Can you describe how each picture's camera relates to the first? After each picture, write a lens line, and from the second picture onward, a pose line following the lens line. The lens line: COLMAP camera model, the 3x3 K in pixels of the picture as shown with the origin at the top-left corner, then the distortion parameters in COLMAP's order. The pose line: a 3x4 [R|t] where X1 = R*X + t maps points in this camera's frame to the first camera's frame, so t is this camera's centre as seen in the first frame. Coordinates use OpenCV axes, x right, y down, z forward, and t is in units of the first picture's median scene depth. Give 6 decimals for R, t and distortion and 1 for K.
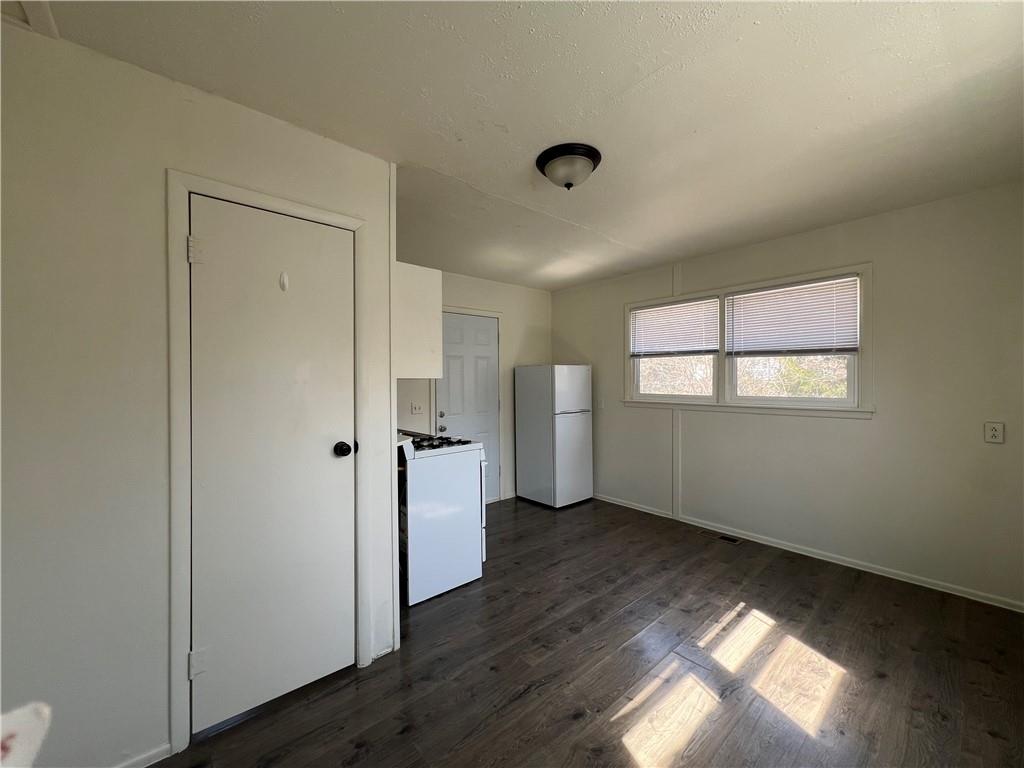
lens RADIAL K [[411.7, 0, 507.4], [0, 411.7, 384.2], [0, 0, 1]] dist [0.001390, 0.000462]
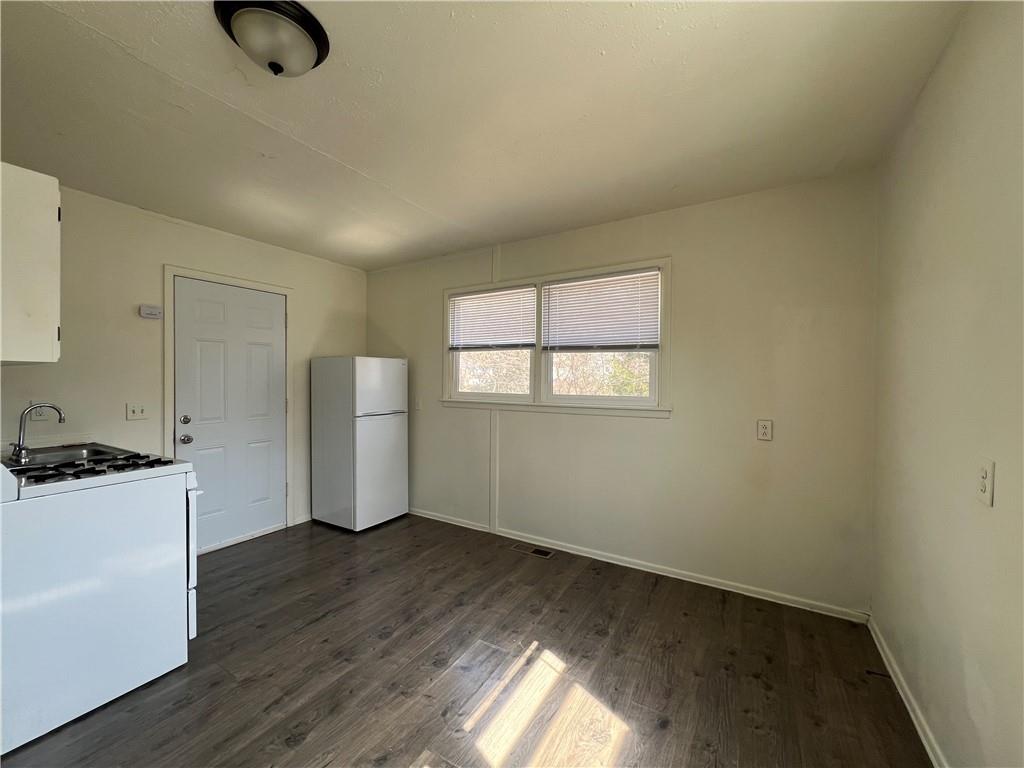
lens RADIAL K [[411.7, 0, 507.2], [0, 411.7, 384.5], [0, 0, 1]] dist [0.001390, 0.000462]
pose [[0.950202, 0.009534, 0.311490, 0.224181], [-0.009864, 0.999951, -0.000516, 0.009734], [-0.311479, -0.002582, 0.950249, 0.202618]]
